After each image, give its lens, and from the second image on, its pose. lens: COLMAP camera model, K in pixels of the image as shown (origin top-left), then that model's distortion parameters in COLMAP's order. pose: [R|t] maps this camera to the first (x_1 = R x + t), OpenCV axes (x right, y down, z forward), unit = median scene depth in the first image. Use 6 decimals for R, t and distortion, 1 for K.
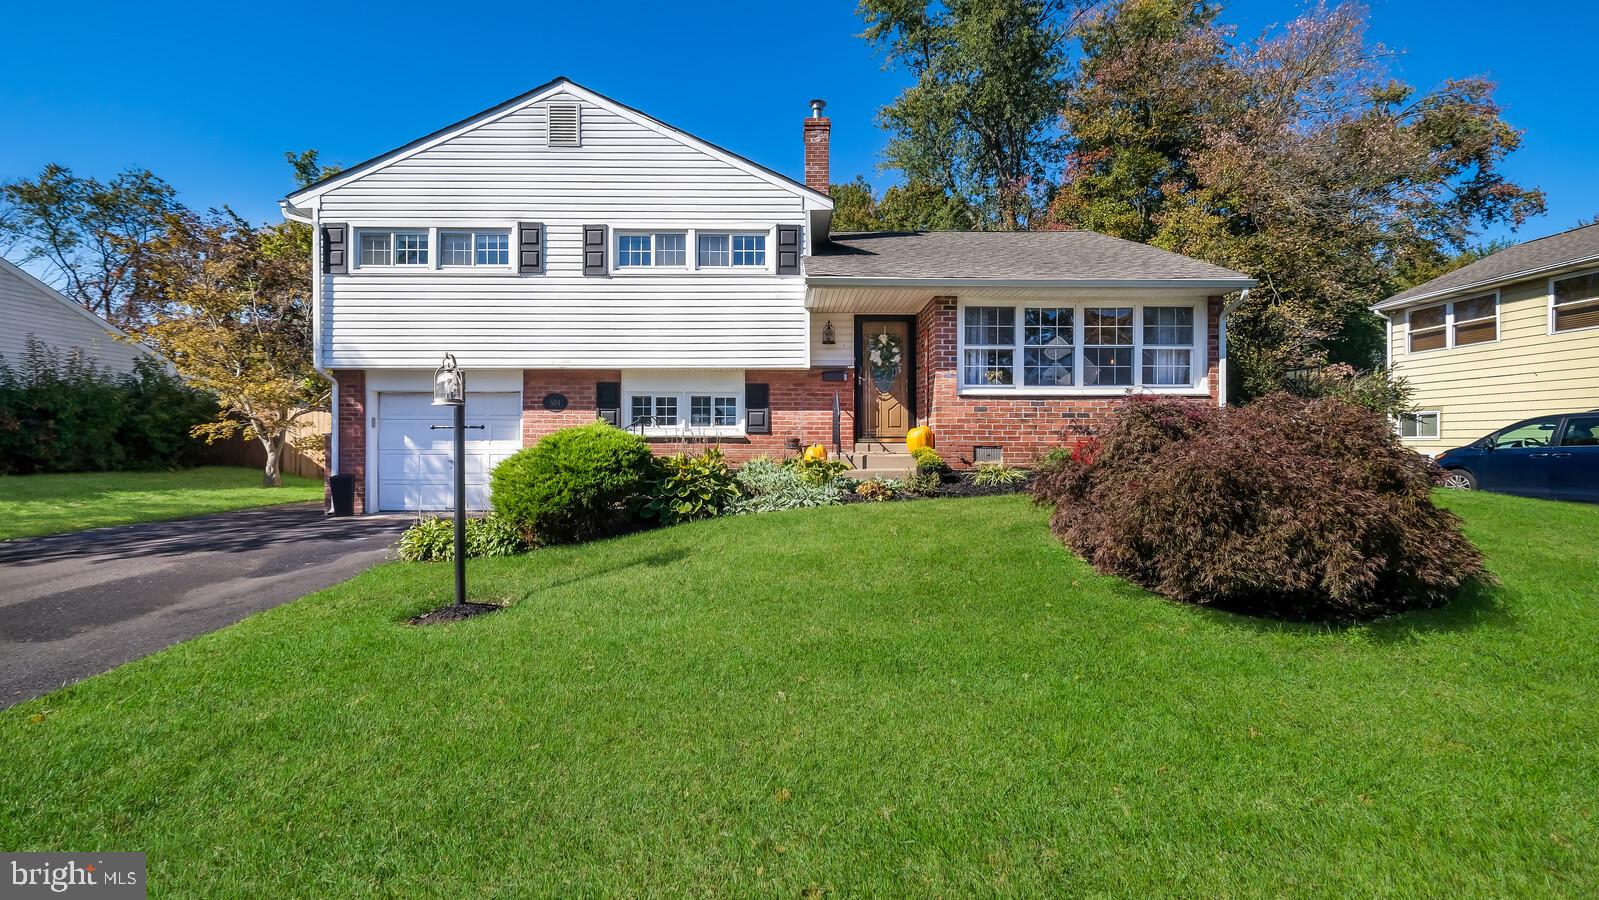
lens RADIAL K [[704.8, 0, 805.7], [0, 704.8, 446.7], [0, 0, 1]] dist [0.005057, 0.000135]
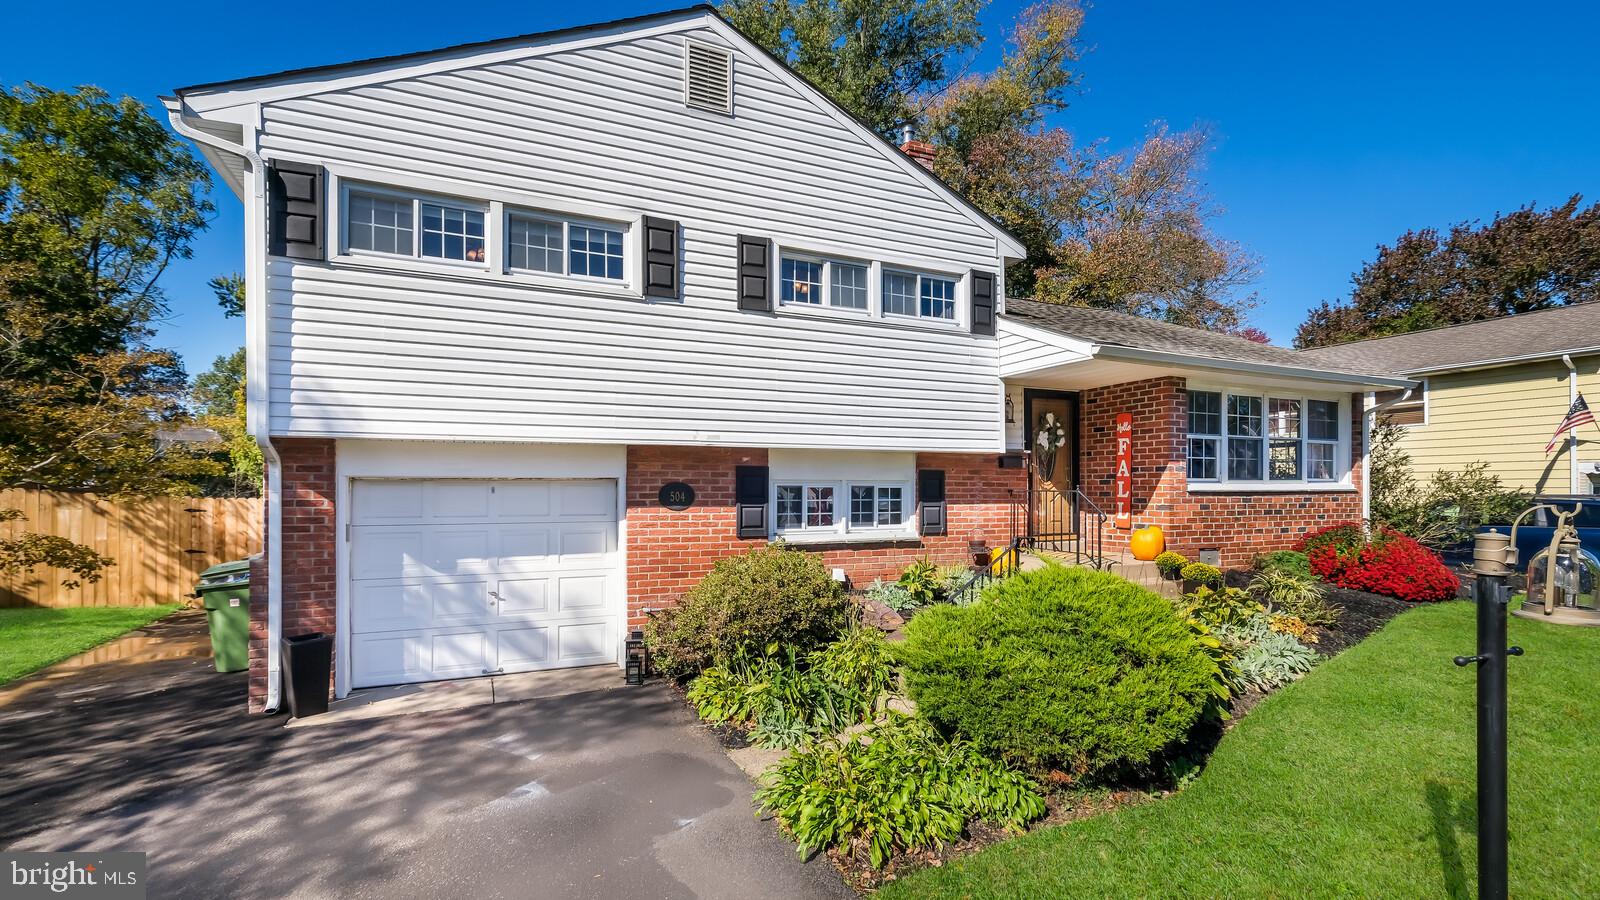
lens RADIAL K [[705.3, 0, 801.7], [0, 705.3, 494.0], [0, 0, 1]] dist [0.005057, 0.000135]
pose [[0.916381, -0.003160, 0.400295, -0.524517], [0.004492, 0.999987, -0.002388, -0.063980], [-0.400282, 0.003987, 0.916383, 0.356930]]
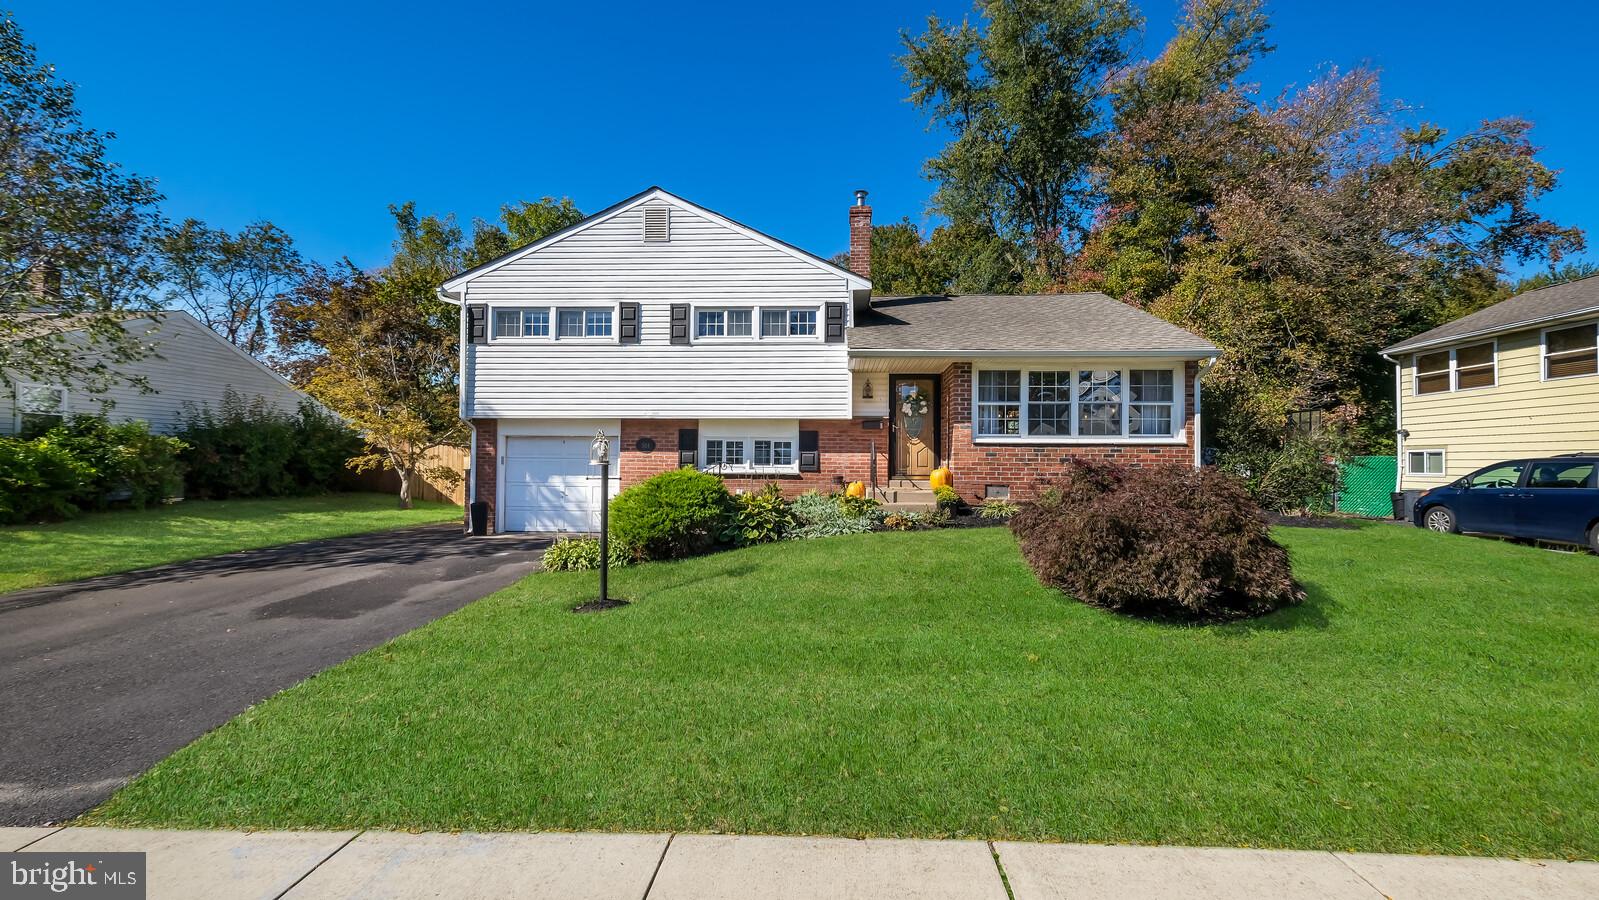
lens RADIAL K [[704.8, 0, 812.0], [0, 704.8, 448.6], [0, 0, 1]] dist [0.005057, 0.000135]
pose [[0.997862, 0.005376, -0.065132, 0.016544], [-0.007136, 0.999615, -0.026821, -0.026829], [0.064962, 0.027228, 0.997516, -0.216765]]
